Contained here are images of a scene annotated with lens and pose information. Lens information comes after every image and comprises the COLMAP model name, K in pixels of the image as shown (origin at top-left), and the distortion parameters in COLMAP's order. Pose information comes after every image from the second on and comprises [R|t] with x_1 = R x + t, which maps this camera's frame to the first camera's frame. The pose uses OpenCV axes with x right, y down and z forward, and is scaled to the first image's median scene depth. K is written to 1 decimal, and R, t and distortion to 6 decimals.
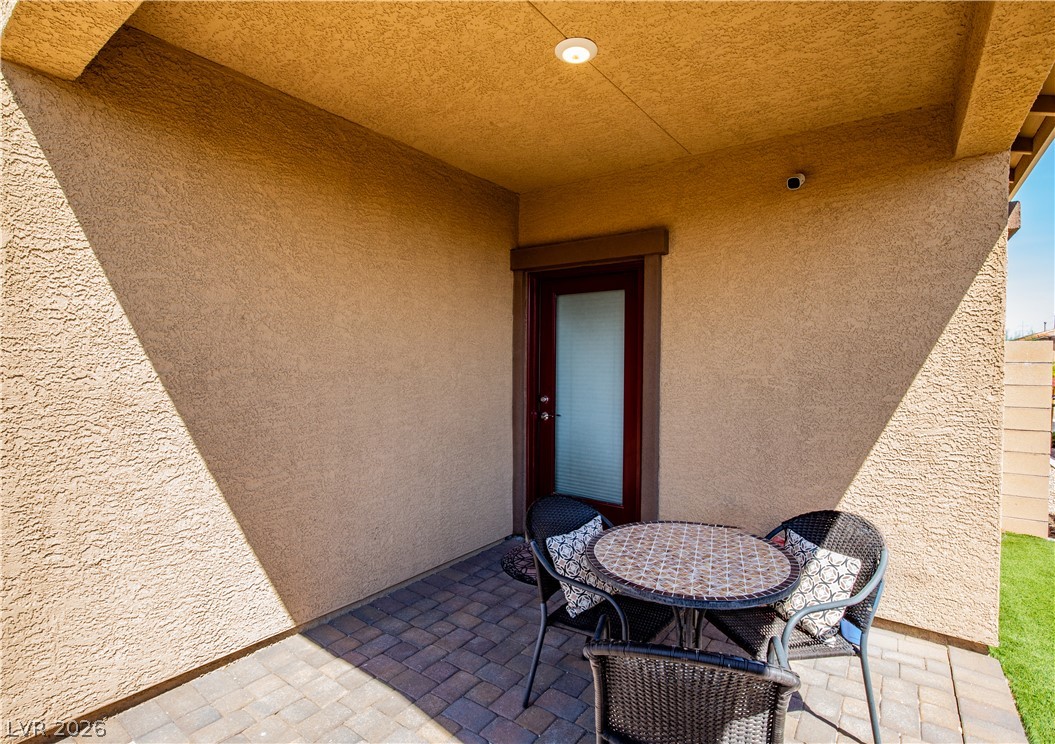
lens RADIAL K [[517.6, 0, 530.3], [0, 517.6, 366.0], [0, 0, 1]] dist [-0.021503, 0.000070]
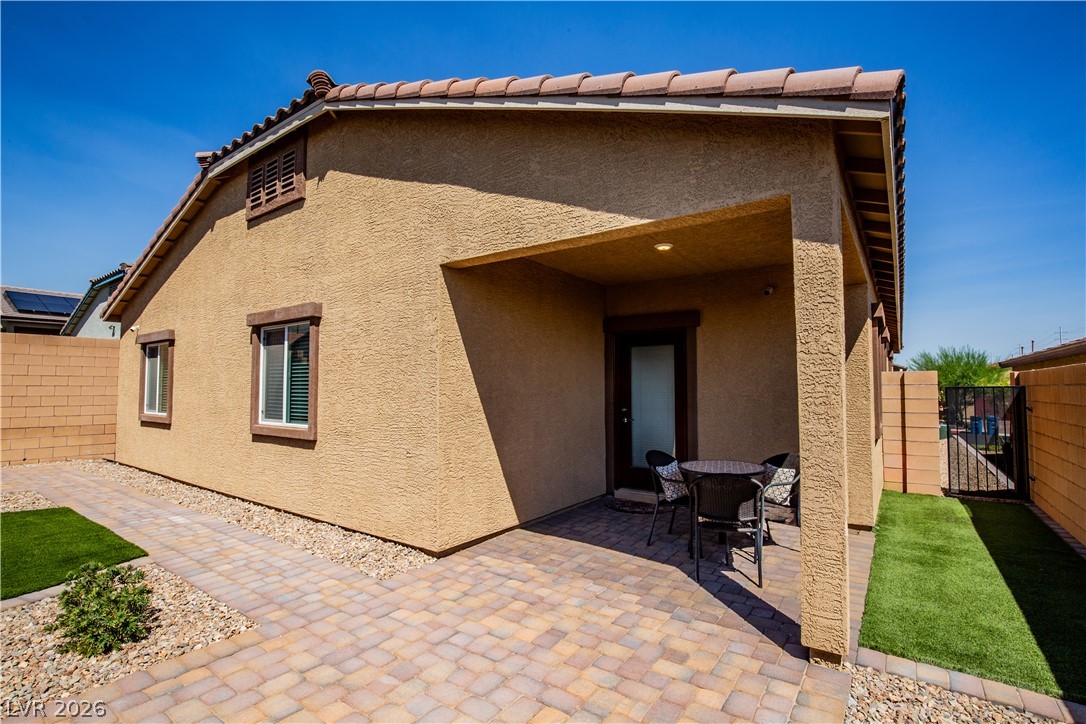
lens RADIAL K [[505.7, 0, 544.4], [0, 505.7, 362.1], [0, 0, 1]] dist [-0.026306, 0.009417]
pose [[0.999913, -0.008223, 0.010321, -0.371258], [0.008819, 0.998213, -0.059106, 0.008825], [-0.009816, 0.059191, 0.998198, -0.932838]]
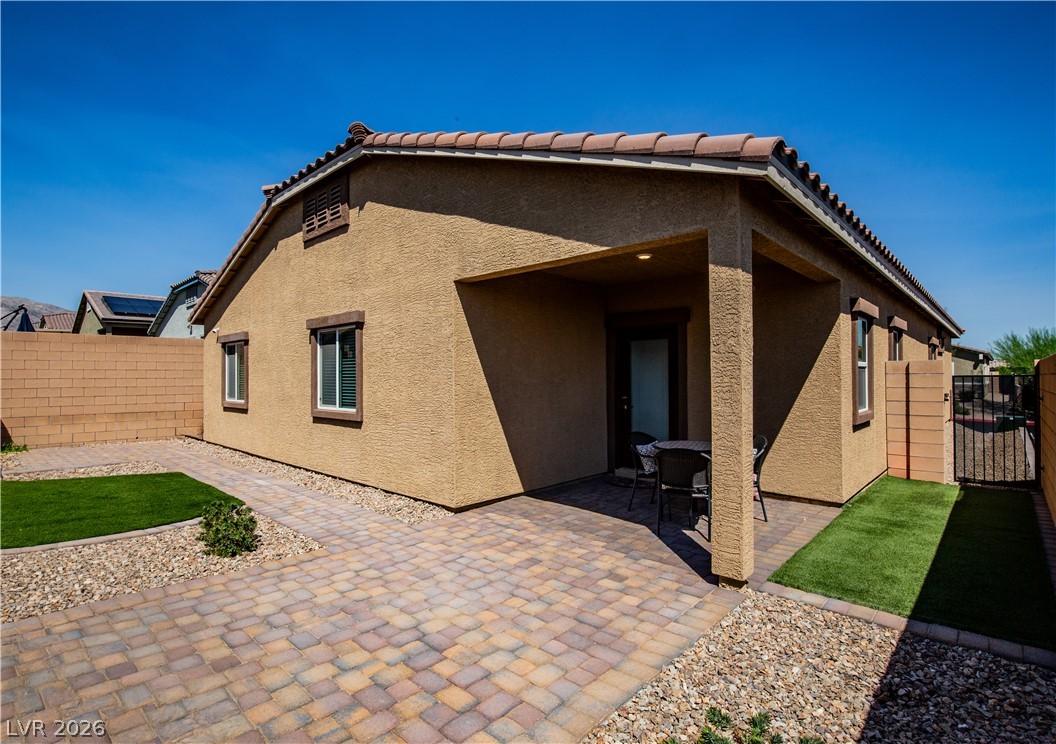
lens RADIAL K [[518.9, 0, 505.6], [0, 518.9, 369.5], [0, 0, 1]] dist [-0.003359, 0.000016]
pose [[0.989721, -0.015328, -0.142186, -0.193858], [0.012035, 0.999640, -0.023996, 0.006016], [0.142503, 0.022038, 0.989549, -1.347063]]
